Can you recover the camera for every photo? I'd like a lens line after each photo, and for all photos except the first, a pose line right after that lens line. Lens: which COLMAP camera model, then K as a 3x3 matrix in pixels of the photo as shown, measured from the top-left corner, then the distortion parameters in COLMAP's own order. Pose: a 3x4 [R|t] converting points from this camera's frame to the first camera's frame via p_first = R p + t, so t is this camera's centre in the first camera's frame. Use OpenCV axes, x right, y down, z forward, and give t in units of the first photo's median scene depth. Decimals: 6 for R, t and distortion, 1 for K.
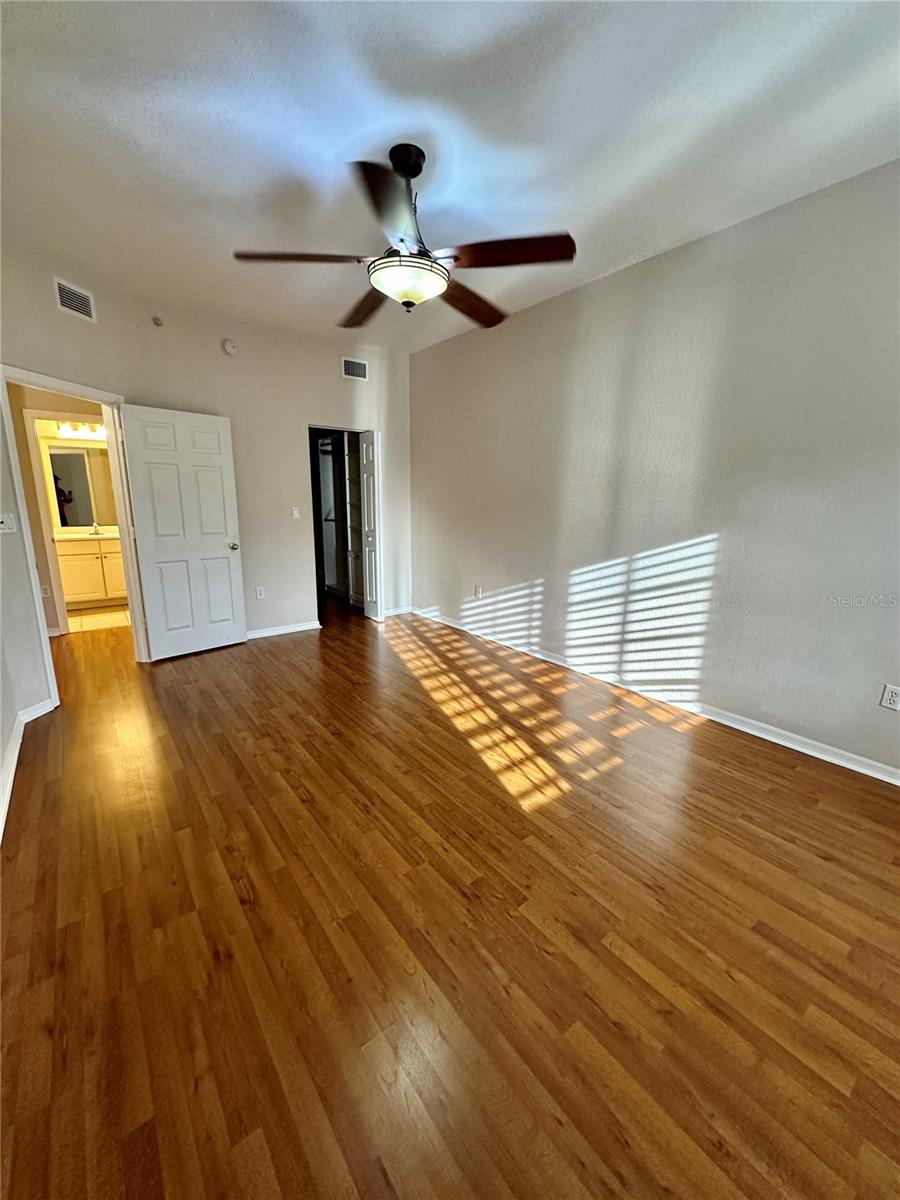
lens RADIAL K [[481.0, 0, 451.7], [0, 481.0, 599.2], [0, 0, 1]] dist [-0.000493, 0.000517]
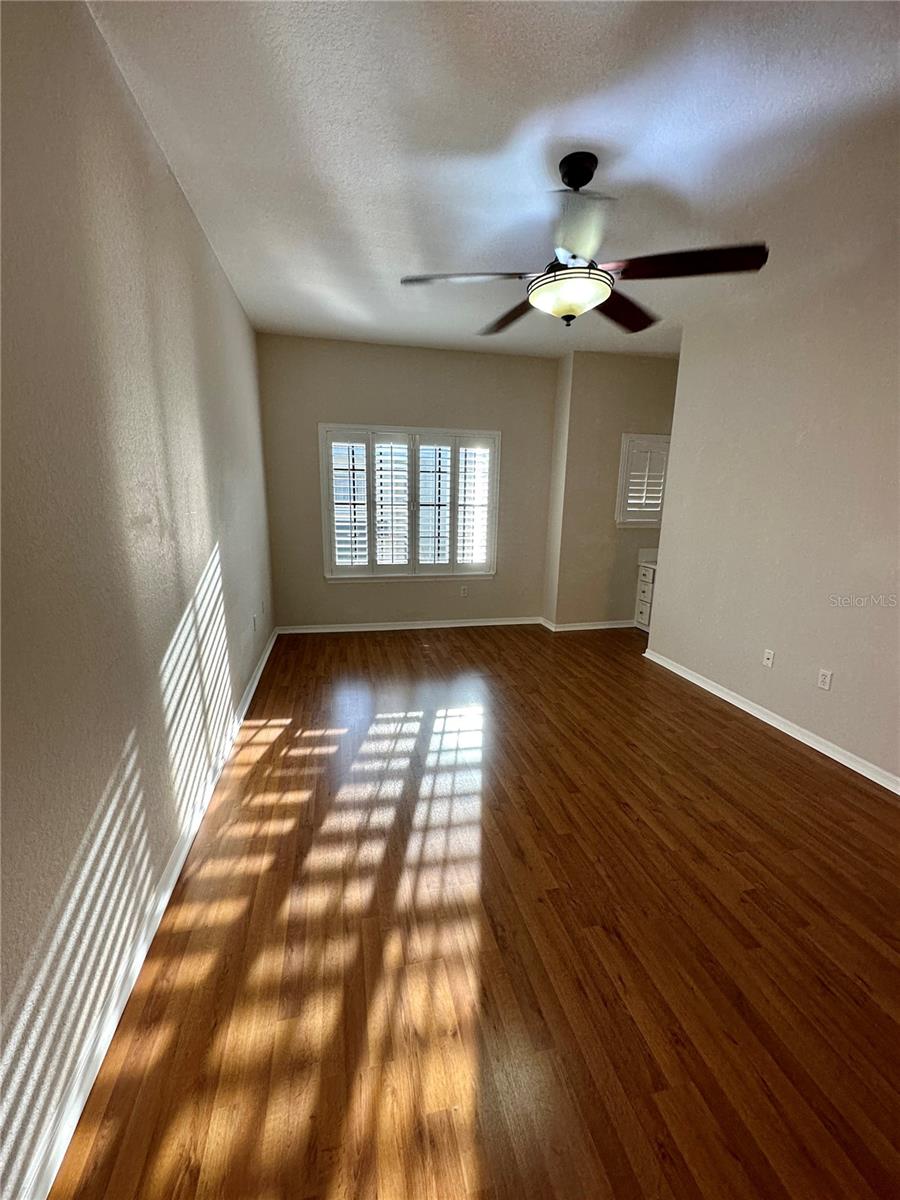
lens RADIAL K [[481.0, 0, 451.7], [0, 481.0, 599.2], [0, 0, 1]] dist [-0.000493, 0.000517]
pose [[-0.908966, -0.120202, 0.399165, -0.228965], [0.059105, 0.910693, 0.408834, -0.354103], [-0.412659, 0.395209, -0.820684, 1.471845]]
